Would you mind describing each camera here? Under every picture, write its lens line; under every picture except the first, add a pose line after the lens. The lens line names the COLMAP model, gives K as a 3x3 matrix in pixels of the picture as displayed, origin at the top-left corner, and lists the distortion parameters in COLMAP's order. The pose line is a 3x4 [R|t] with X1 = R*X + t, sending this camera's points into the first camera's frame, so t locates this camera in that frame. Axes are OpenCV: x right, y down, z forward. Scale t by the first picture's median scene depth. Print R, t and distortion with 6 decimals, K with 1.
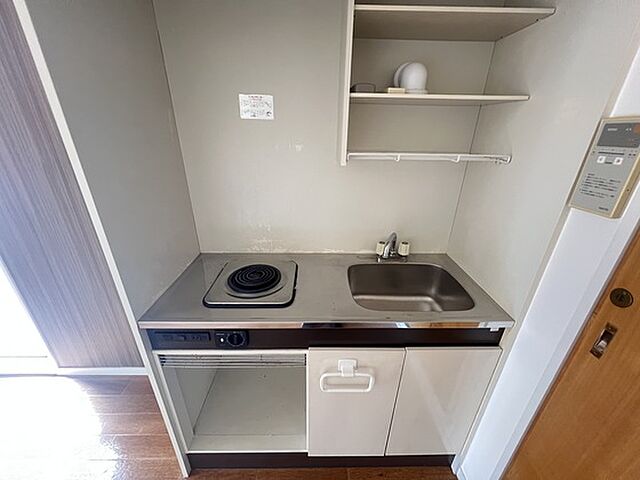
lens RADIAL K [[255.9, 0, 319.1], [0, 255.9, 242.5], [0, 0, 1]] dist [-0.000113, 0.000031]
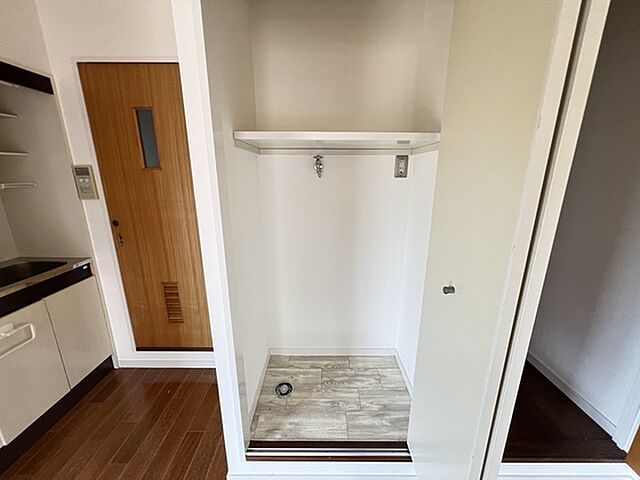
lens RADIAL K [[257.5, 0, 320.5], [0, 257.5, 239.6], [0, 0, 1]] dist [0.000423, -0.000013]
pose [[0.024634, -0.274104, 0.961384, -1.473128], [0.393322, 0.886774, 0.242753, 0.514873], [-0.919071, 0.372153, 0.129656, -1.310697]]
